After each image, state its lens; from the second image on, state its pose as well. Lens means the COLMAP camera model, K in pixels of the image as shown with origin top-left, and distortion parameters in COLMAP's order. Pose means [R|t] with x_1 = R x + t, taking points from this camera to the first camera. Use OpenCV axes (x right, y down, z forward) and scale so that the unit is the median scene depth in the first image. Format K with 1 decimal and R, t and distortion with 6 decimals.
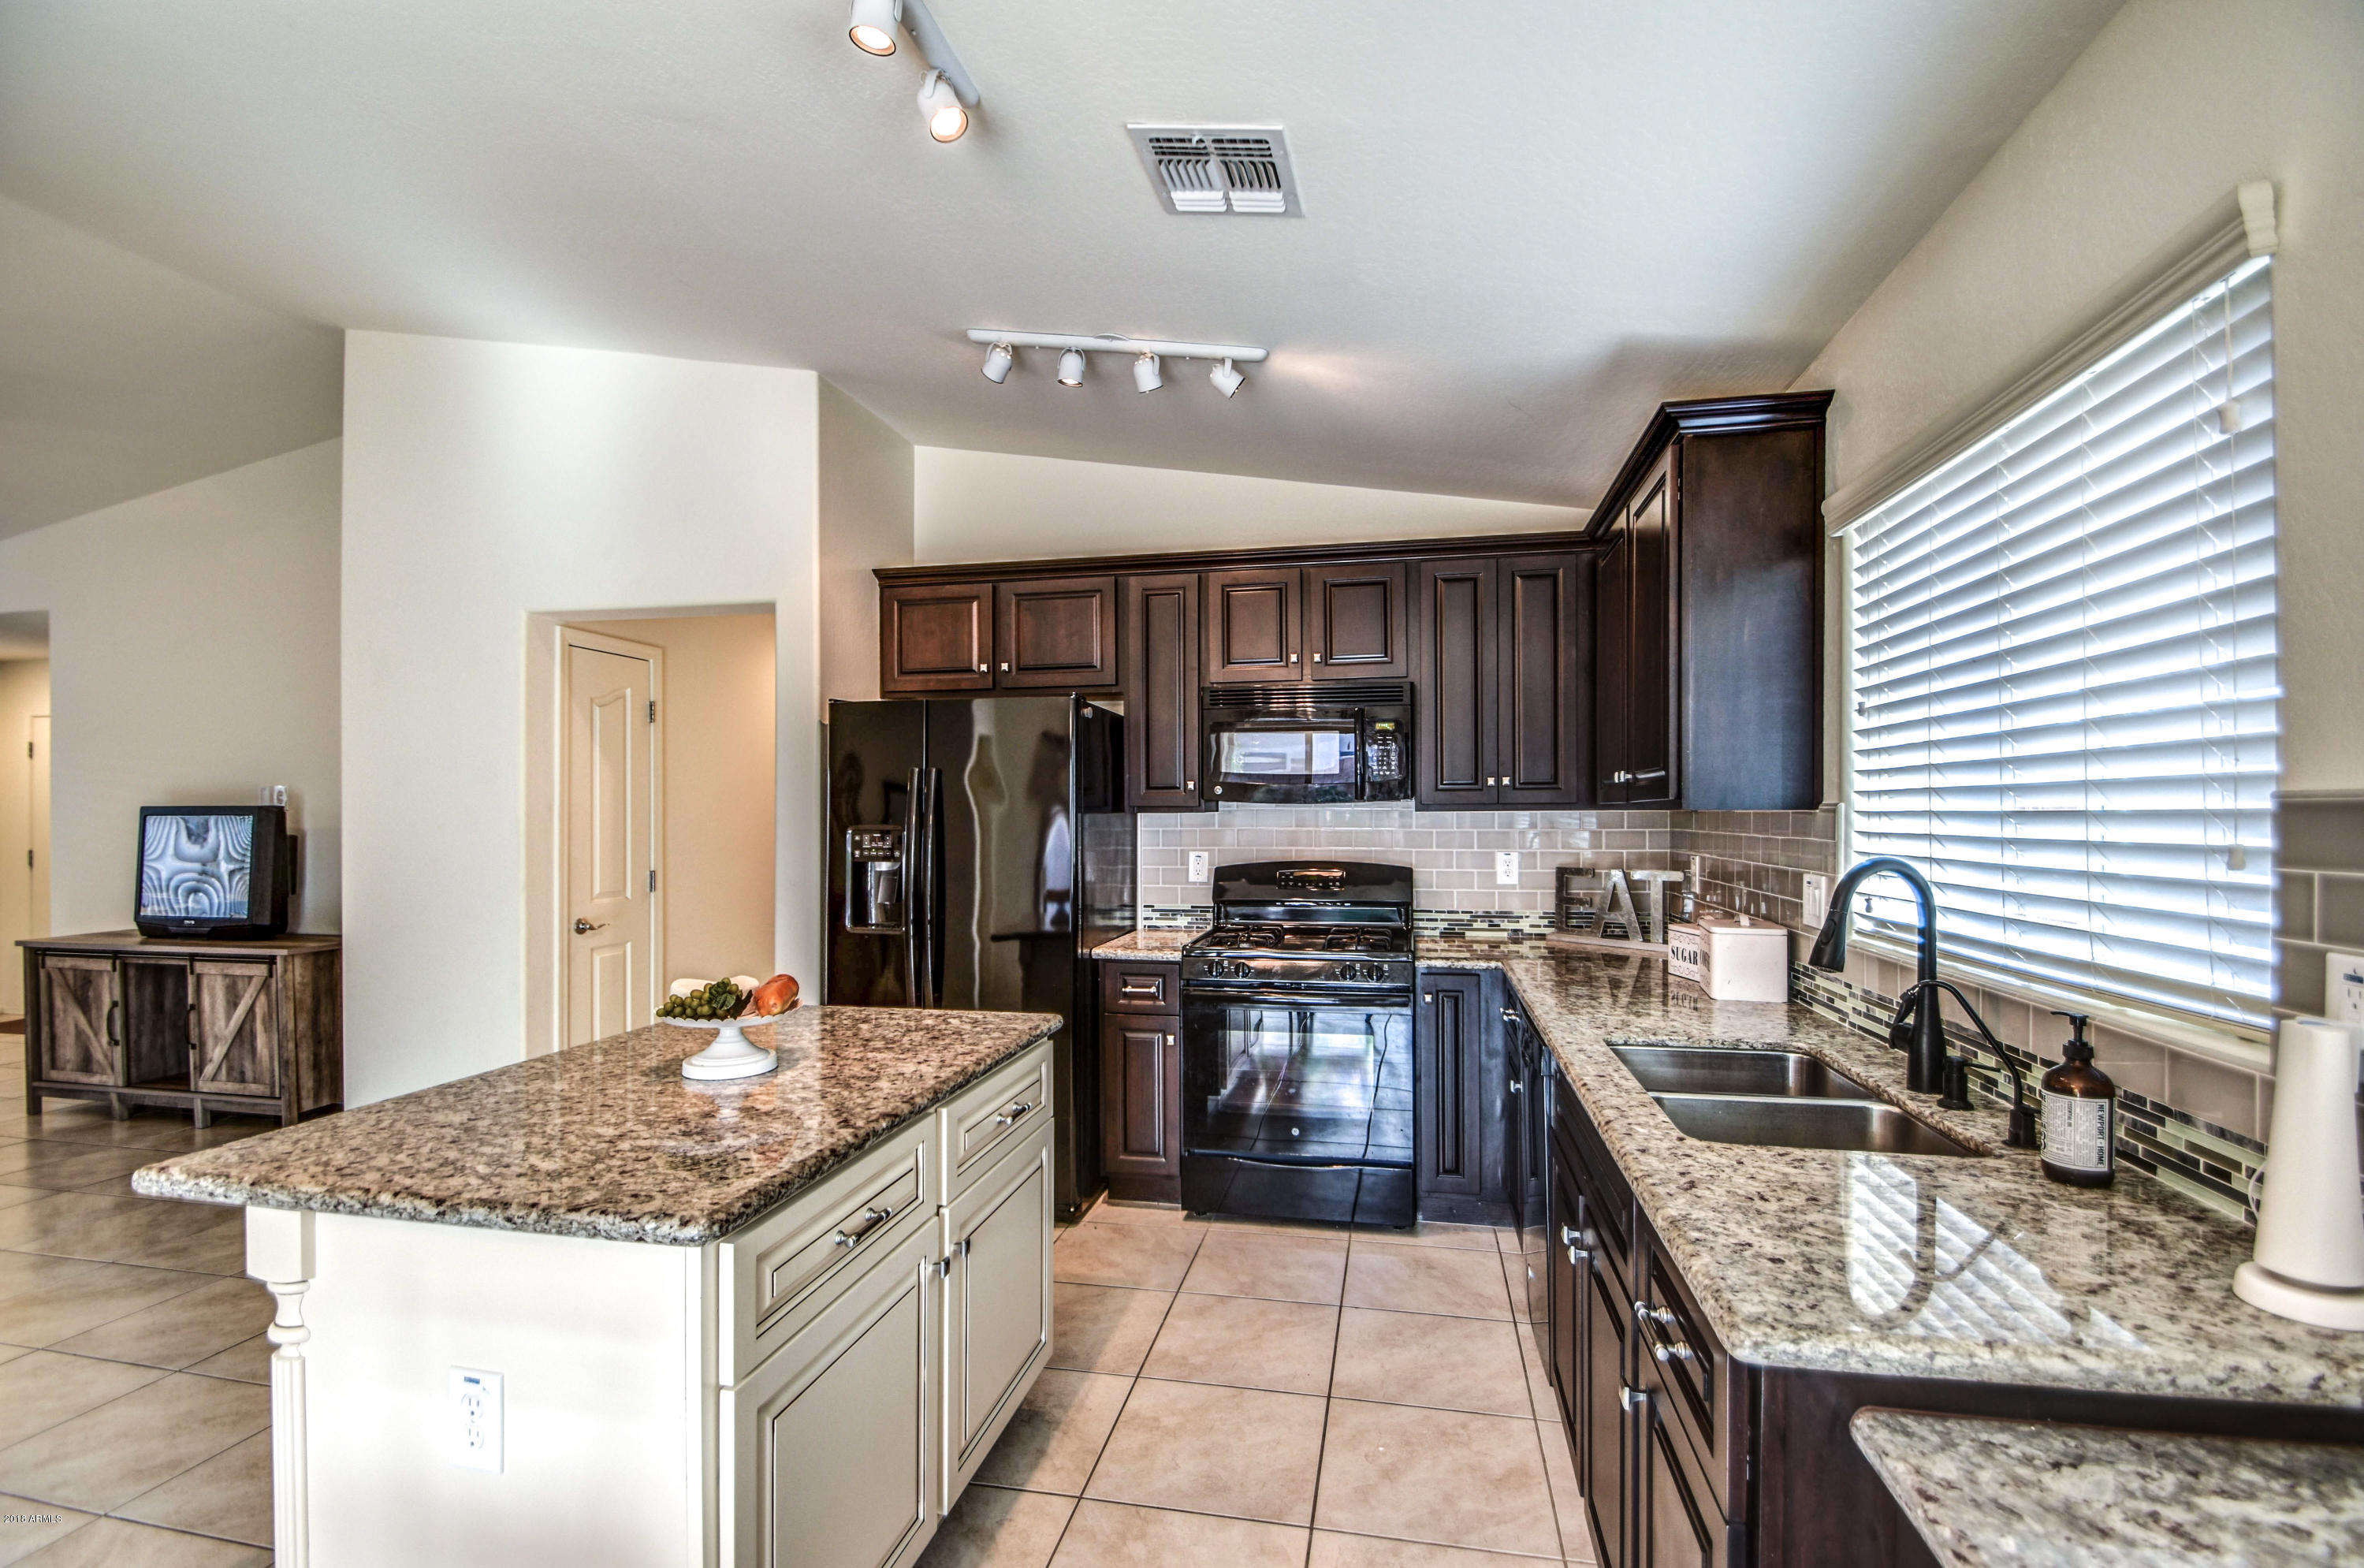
lens RADIAL K [[1054.6, 0, 1222.2], [0, 1054.6, 811.8], [0, 0, 1]] dist [0.000513, -0.008569]
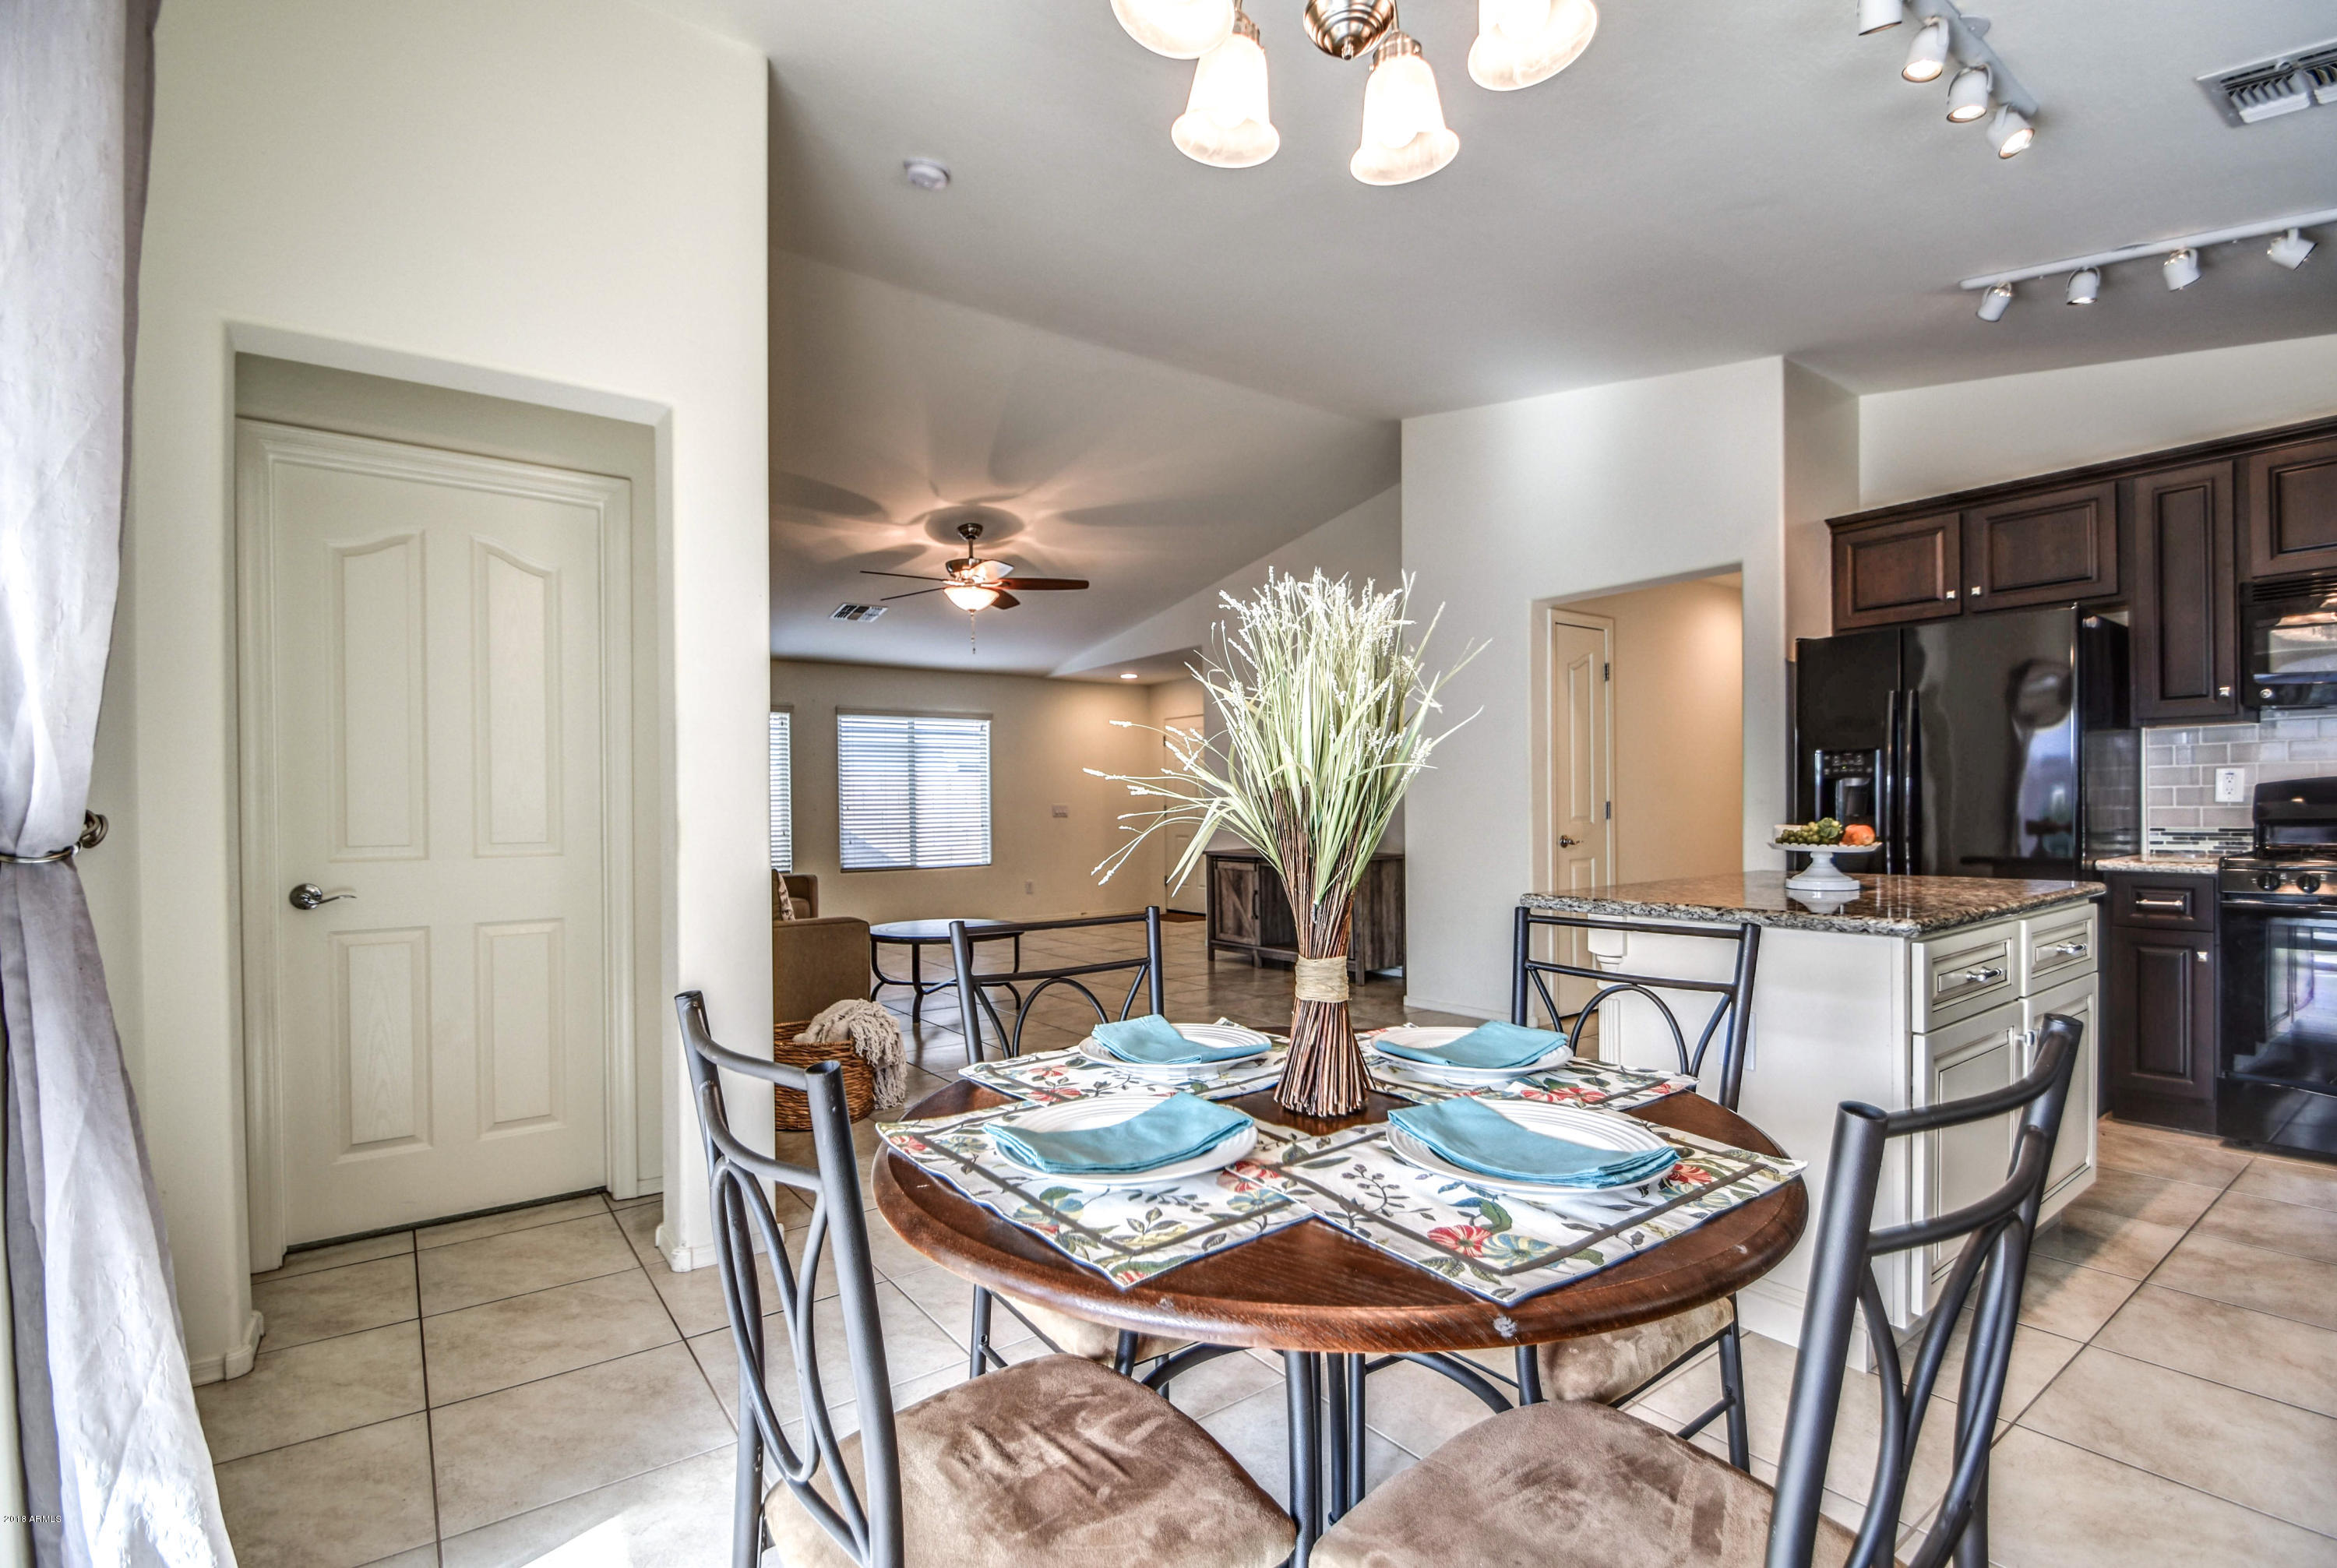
lens RADIAL K [[1085.3, 0, 1155.0], [0, 1085.3, 818.9], [0, 0, 1]] dist [-0.010822, -0.006440]
pose [[0.721544, -0.000055, -0.692369, -0.057424], [0.011591, 0.999861, 0.012000, 0.061622], [0.692272, -0.016684, 0.721444, -0.306792]]
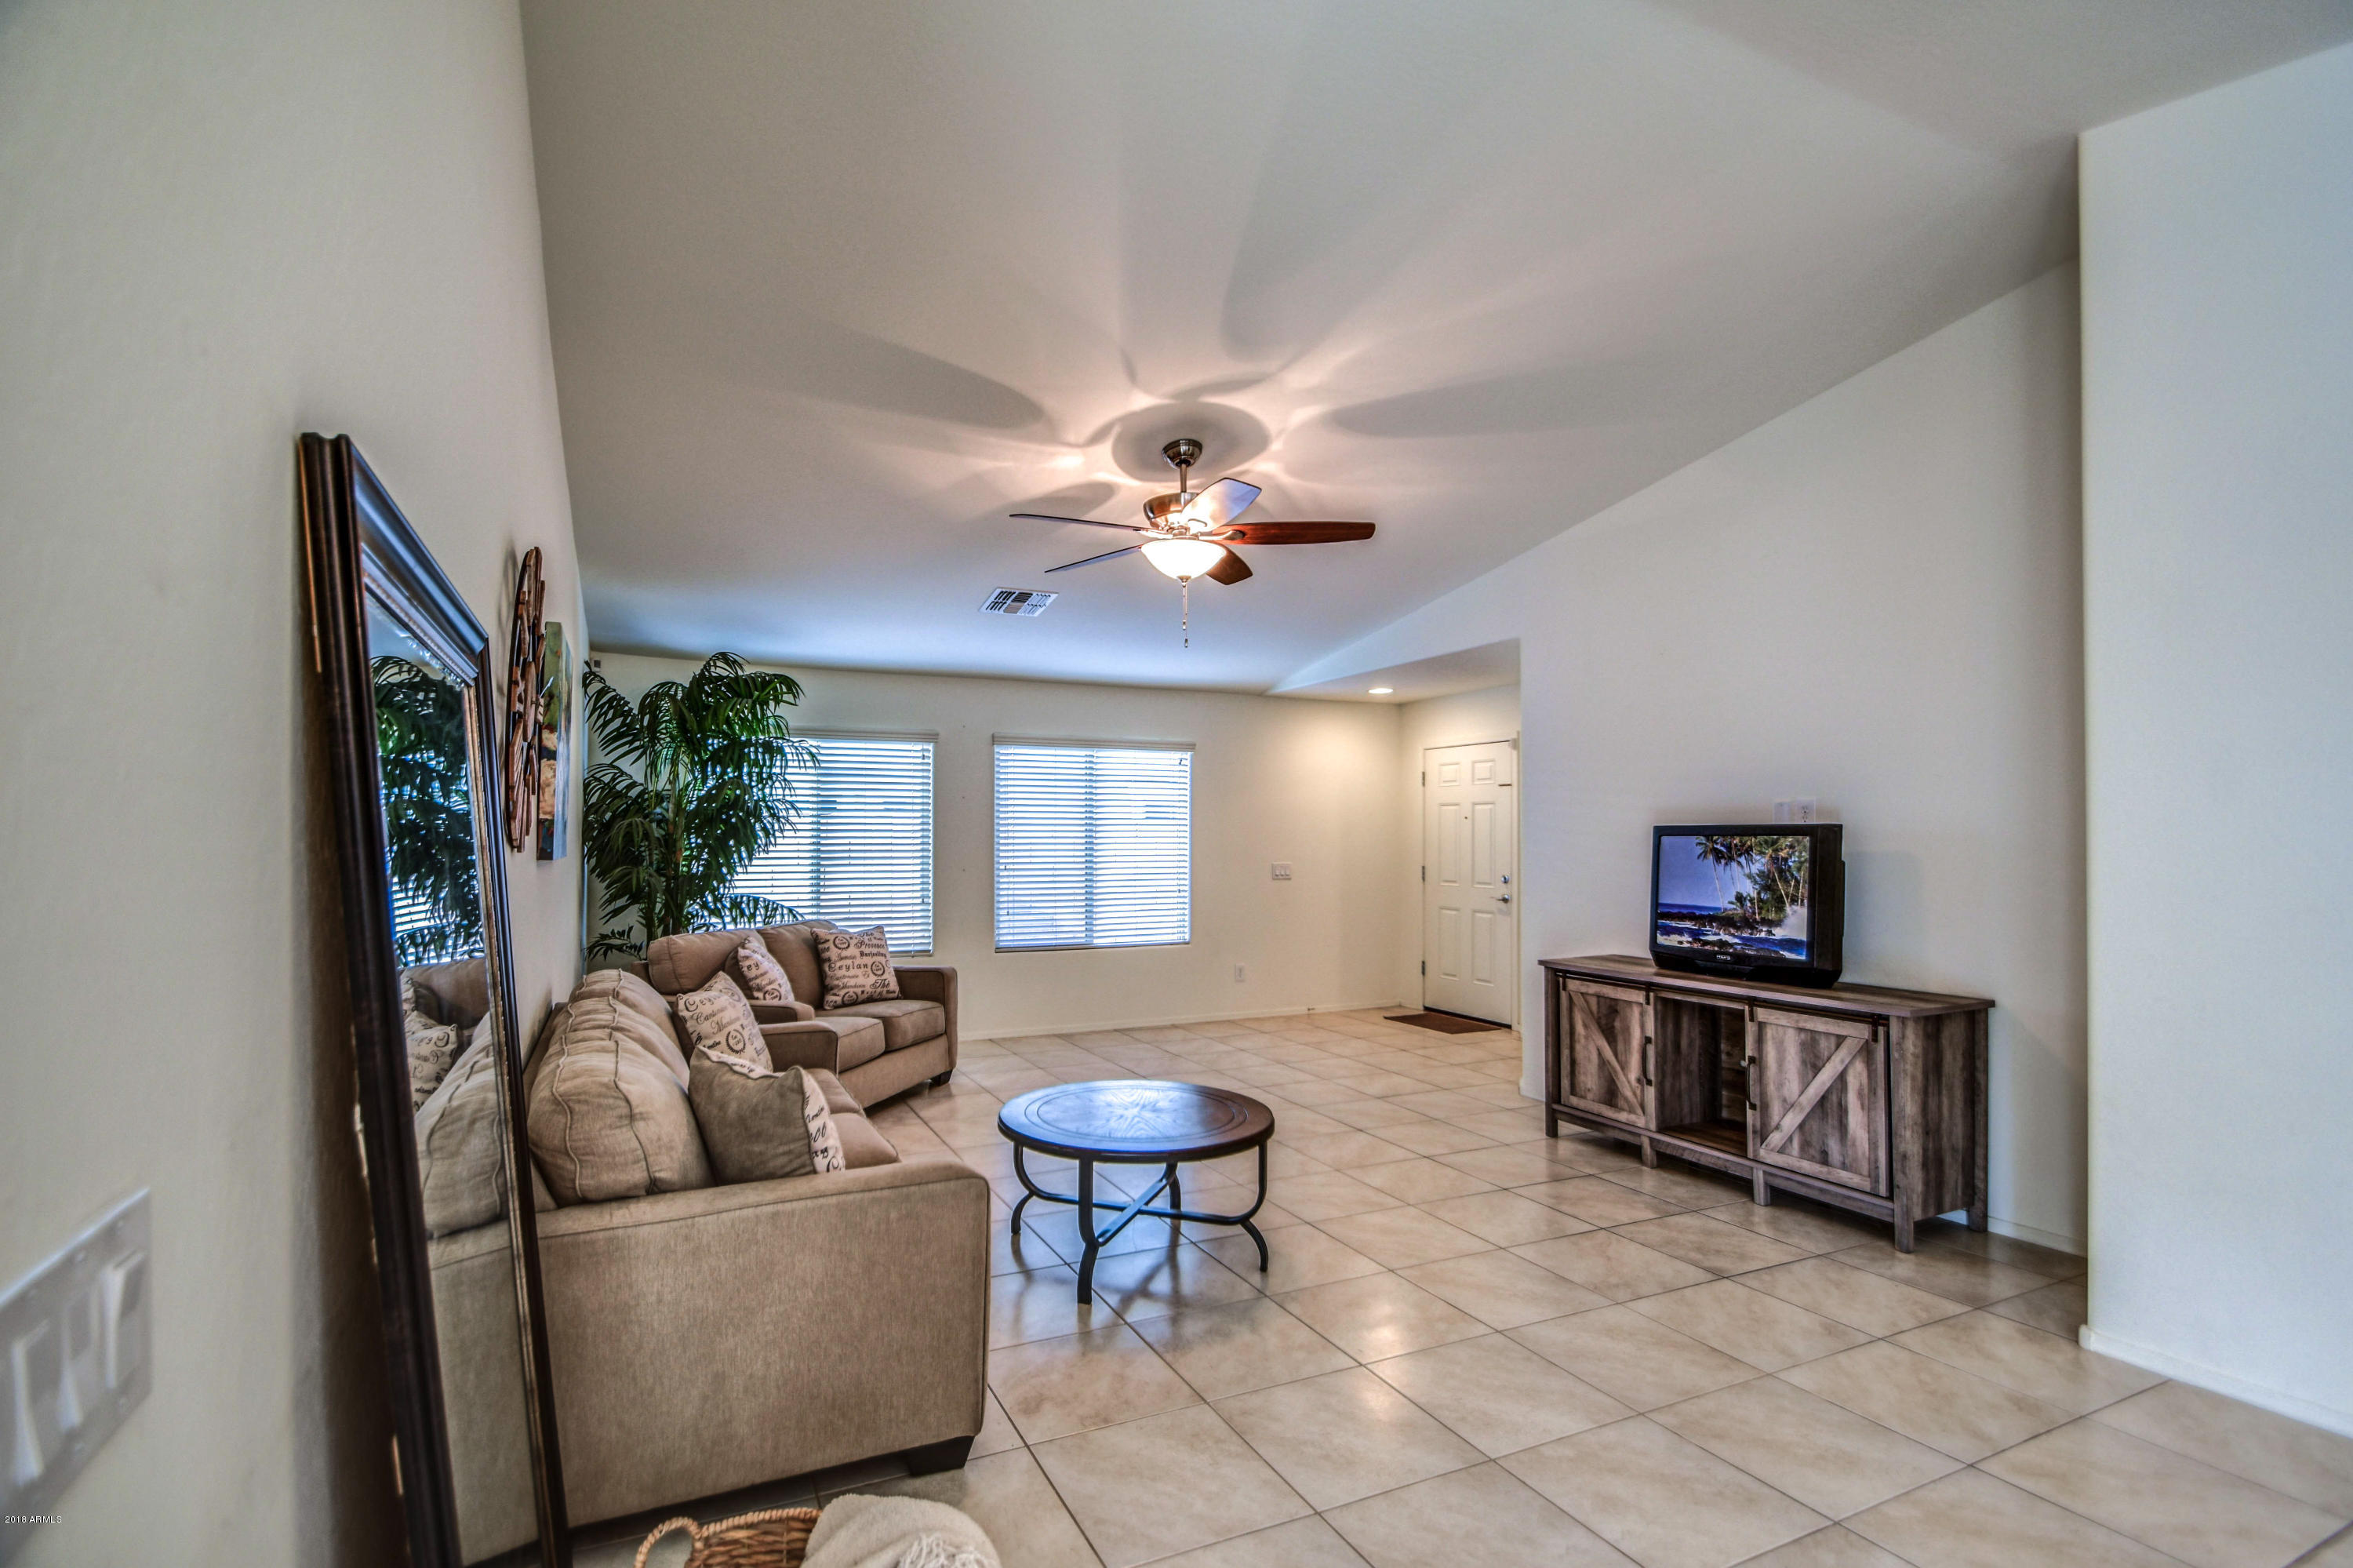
lens RADIAL K [[1072.2, 0, 1103.4], [0, 1072.2, 818.9], [0, 0, 1]] dist [-0.000107, -0.000331]
pose [[0.561305, -0.011386, -0.827530, -0.620084], [-0.001316, 0.999892, -0.014651, 0.003436], [0.827608, 0.009313, 0.561230, 0.074478]]
